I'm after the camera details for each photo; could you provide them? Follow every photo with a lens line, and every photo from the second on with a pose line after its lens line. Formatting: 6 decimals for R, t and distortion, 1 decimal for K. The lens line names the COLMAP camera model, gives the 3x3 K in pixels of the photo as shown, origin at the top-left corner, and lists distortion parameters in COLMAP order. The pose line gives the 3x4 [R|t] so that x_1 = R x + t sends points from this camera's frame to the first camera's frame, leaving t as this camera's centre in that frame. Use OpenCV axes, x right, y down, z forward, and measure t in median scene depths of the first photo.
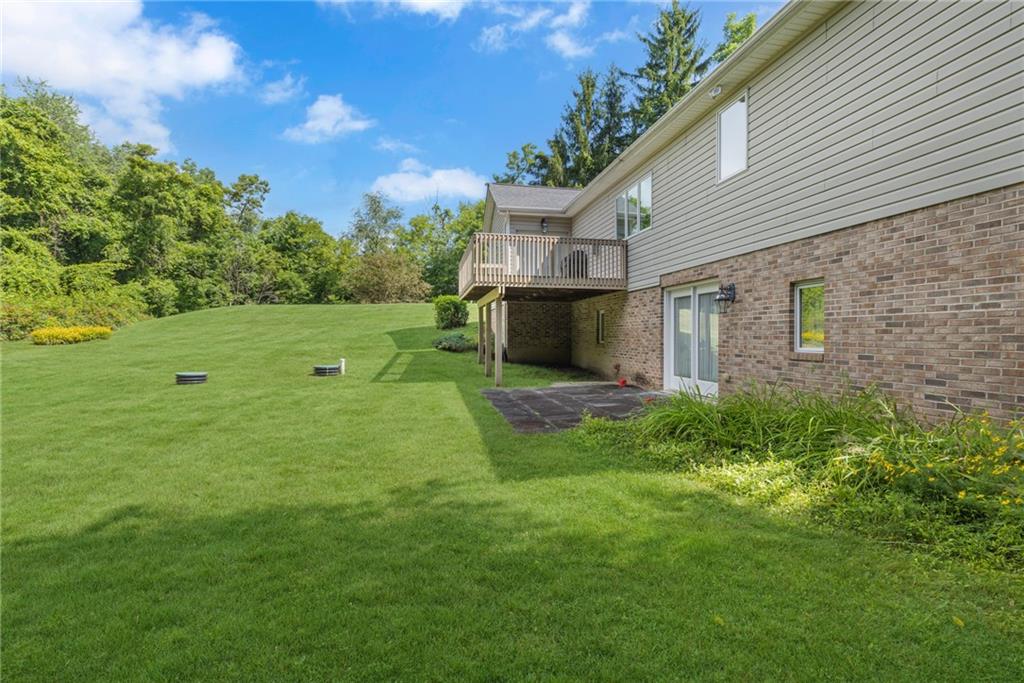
lens RADIAL K [[468.3, 0, 507.6], [0, 468.3, 349.0], [0, 0, 1]] dist [0.016359, -0.001567]
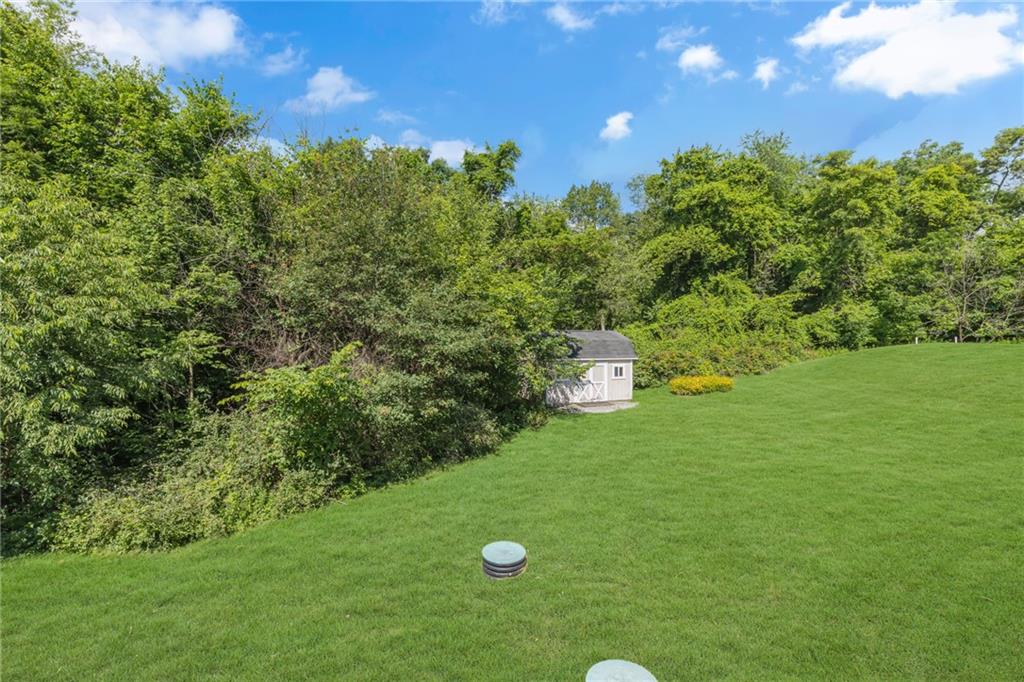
lens RADIAL K [[468.3, 0, 513.8], [0, 468.3, 333.7], [0, 0, 1]] dist [0.016359, -0.001567]
pose [[0.162788, -0.001407, -0.986660, -0.004217], [-0.026632, 0.999628, -0.005819, -0.073226], [0.986302, 0.027224, 0.162690, 0.270865]]
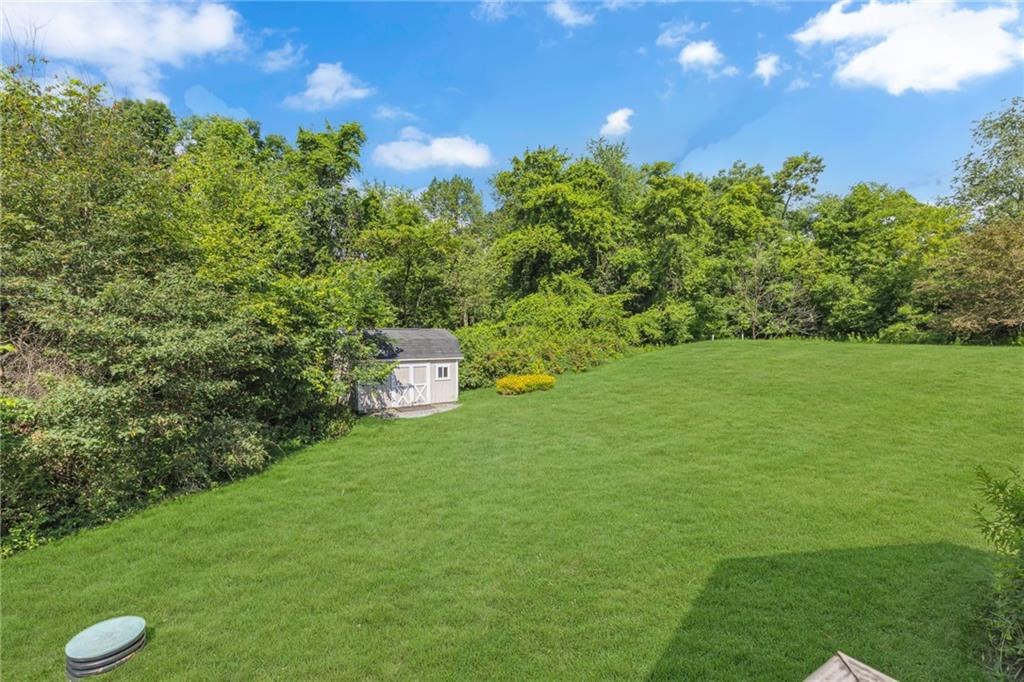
lens RADIAL K [[468.3, 0, 515.1], [0, 468.3, 335.7], [0, 0, 1]] dist [0.016359, -0.001567]
pose [[0.396734, 0.005356, -0.917918, -0.021279], [-0.022638, 0.999736, -0.003951, -0.075418], [0.917654, 0.022348, 0.396751, 0.358256]]
